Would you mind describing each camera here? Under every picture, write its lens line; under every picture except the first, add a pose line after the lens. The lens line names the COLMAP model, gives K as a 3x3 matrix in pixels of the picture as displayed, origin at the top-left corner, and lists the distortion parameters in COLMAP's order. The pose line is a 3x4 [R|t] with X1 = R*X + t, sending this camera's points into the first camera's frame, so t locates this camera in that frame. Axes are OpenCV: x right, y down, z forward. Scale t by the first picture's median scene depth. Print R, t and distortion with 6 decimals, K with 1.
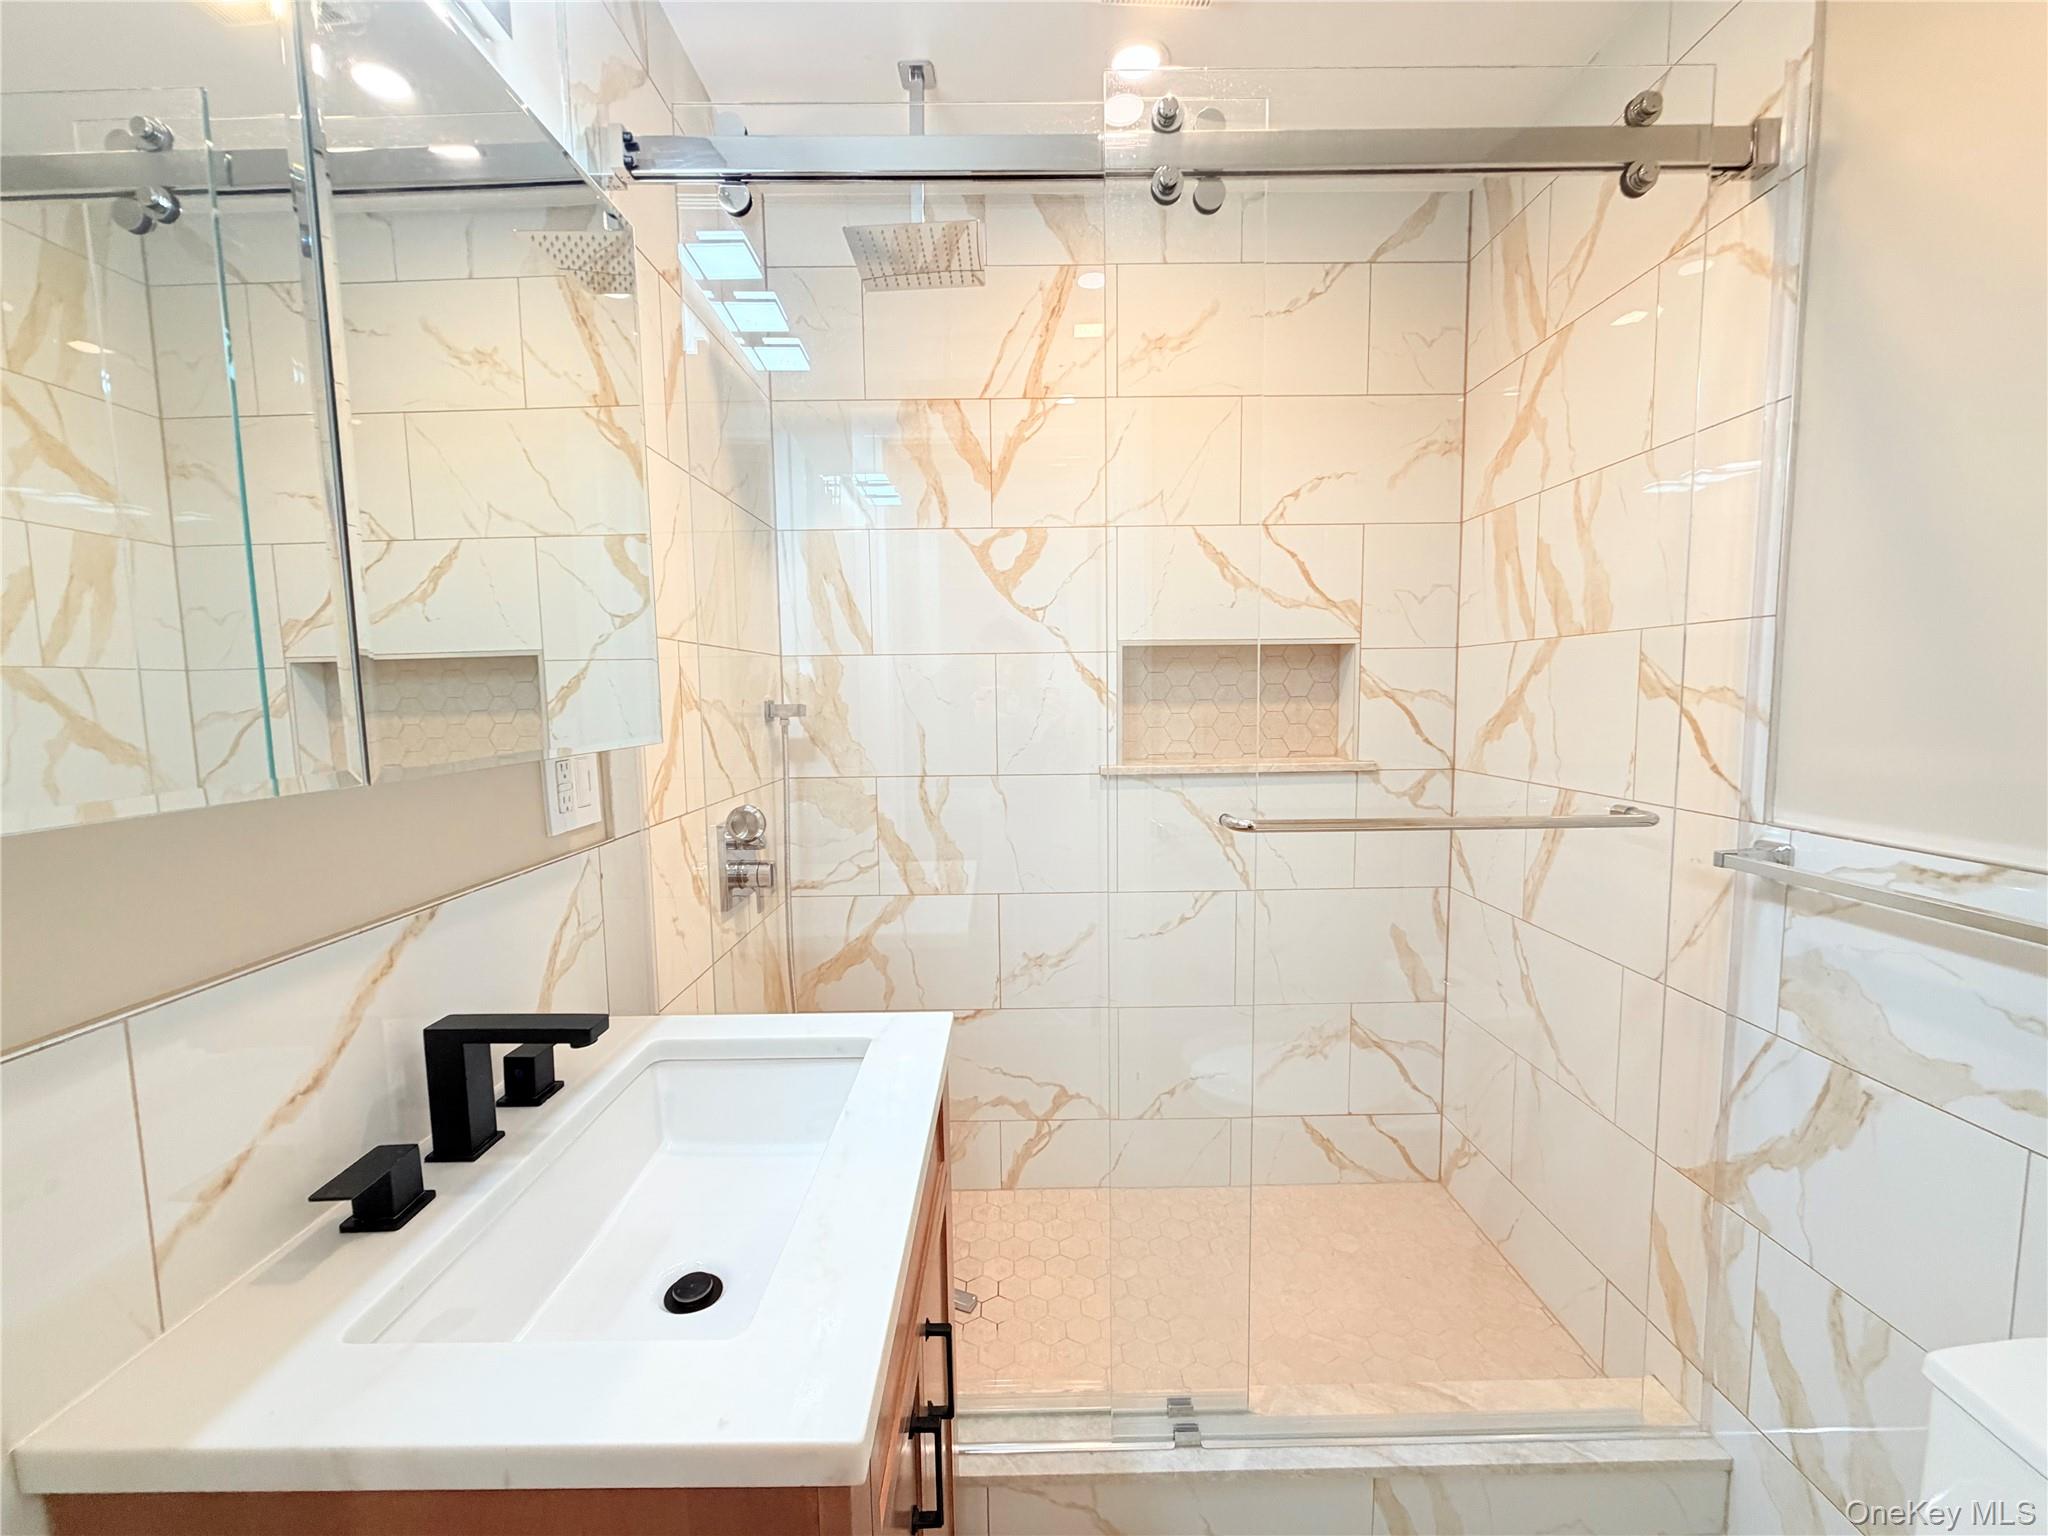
lens RADIAL K [[819.9, 0, 1021.3], [0, 819.9, 771.1], [0, 0, 1]] dist [-0.001148, 0.000120]
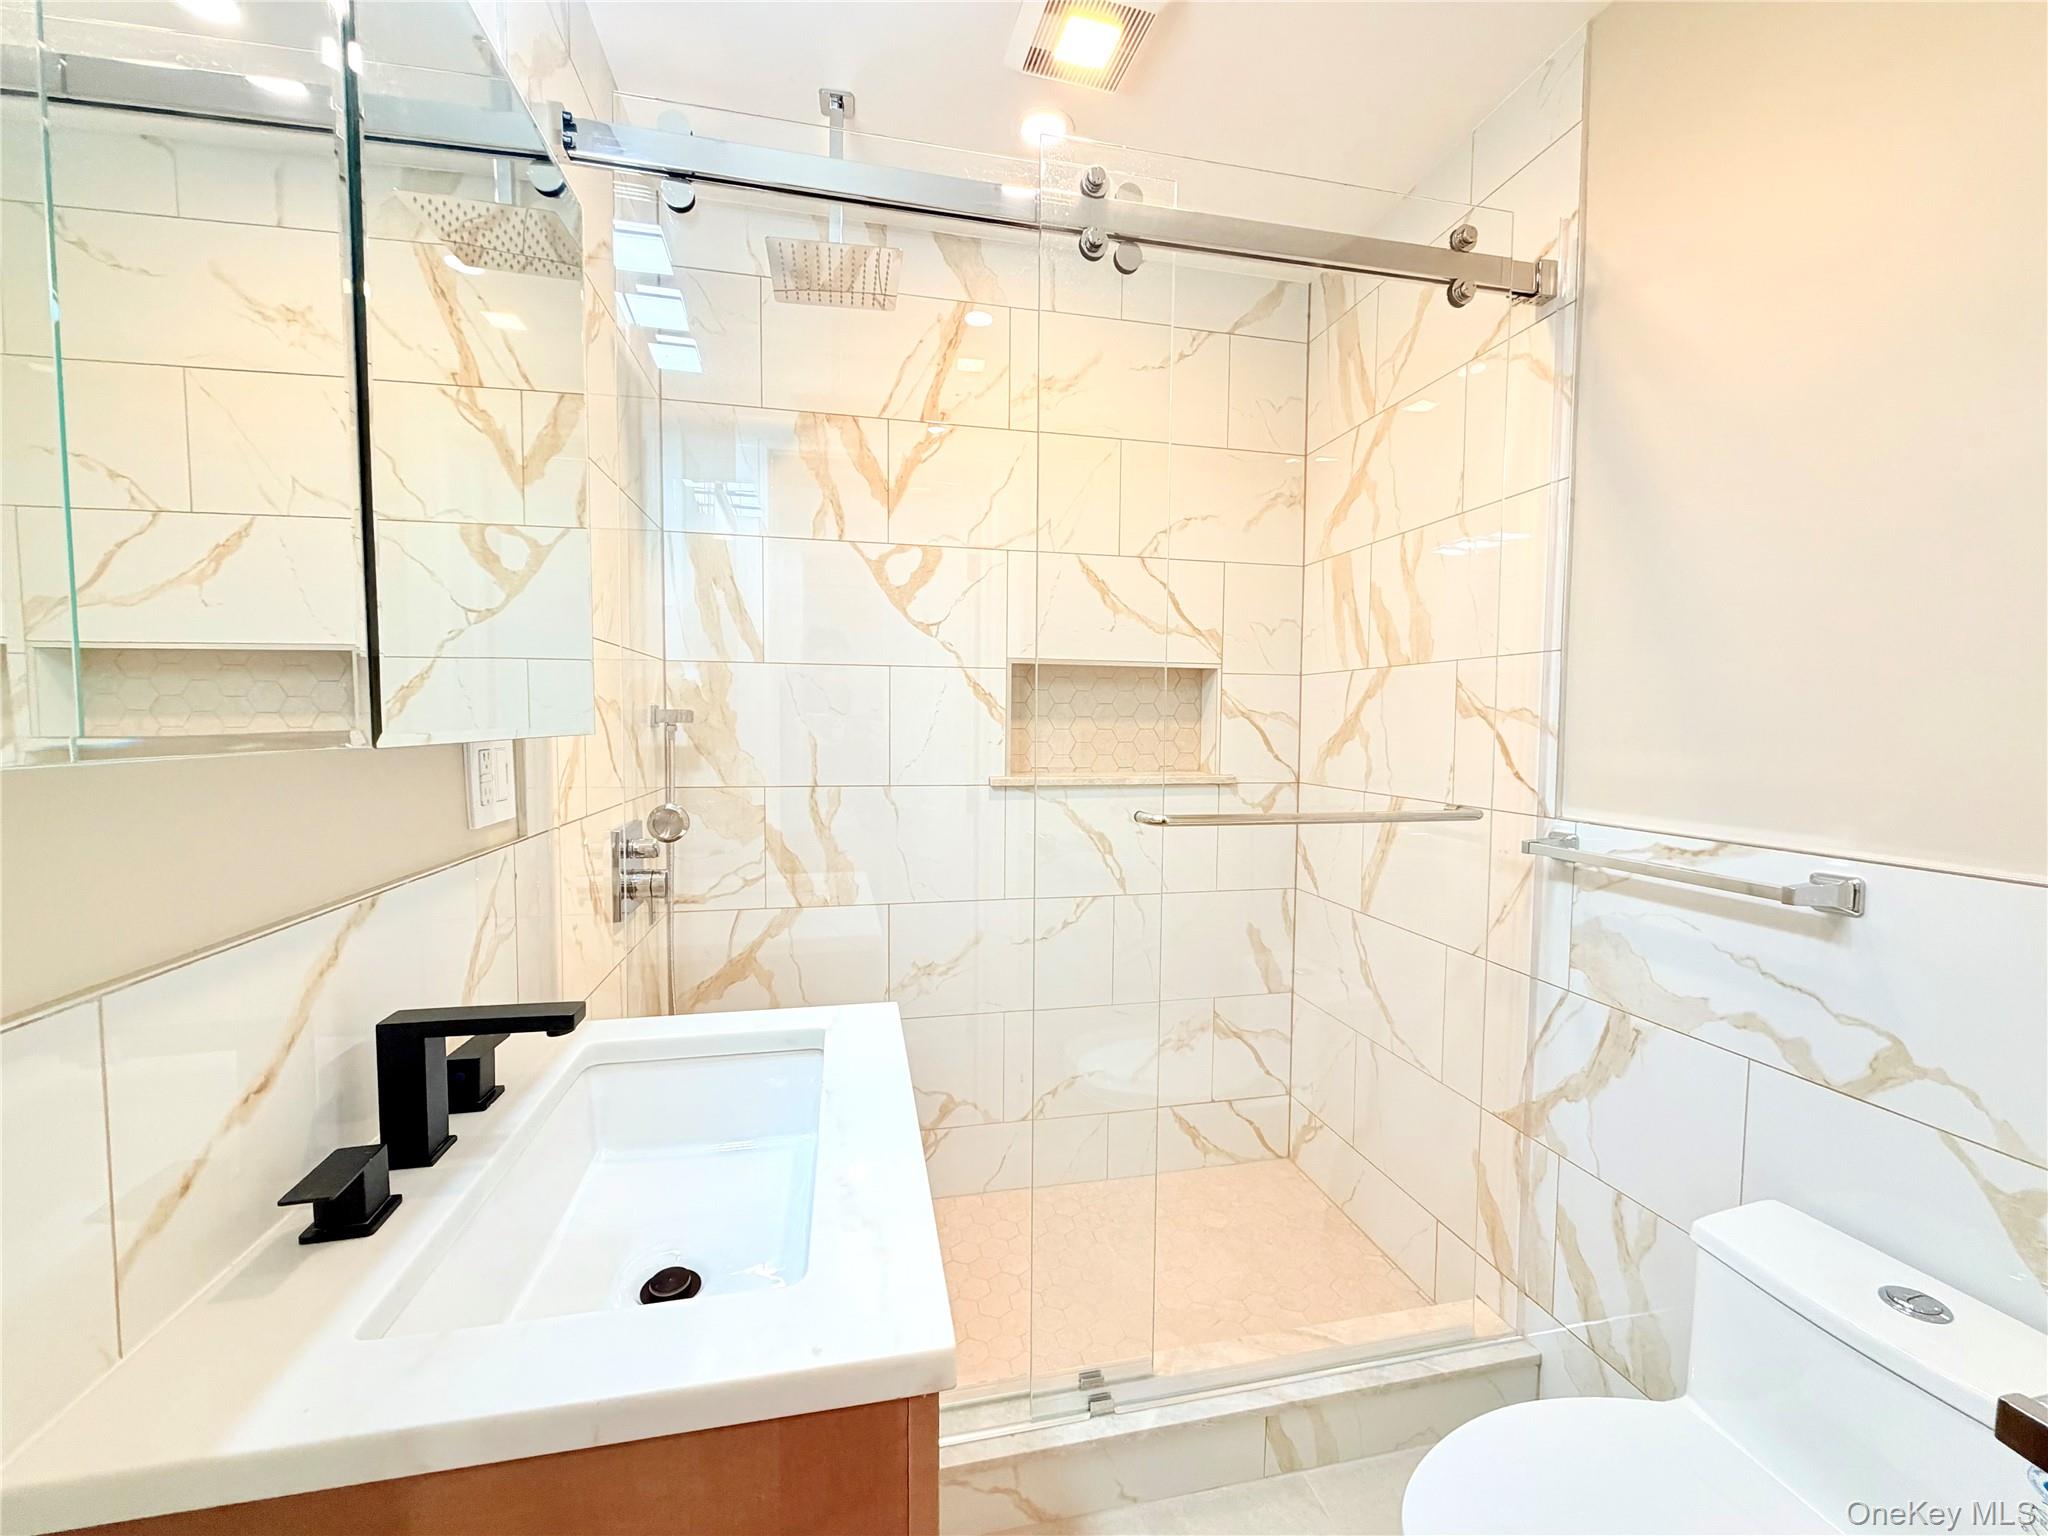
lens RADIAL K [[819.9, 0, 1021.3], [0, 819.9, 771.1], [0, 0, 1]] dist [-0.001148, 0.000120]
pose [[0.978121, 0.009343, 0.207826, -0.115061], [-0.001795, 0.999333, -0.036479, 0.033586], [-0.208028, 0.035308, 0.977485, -0.033729]]
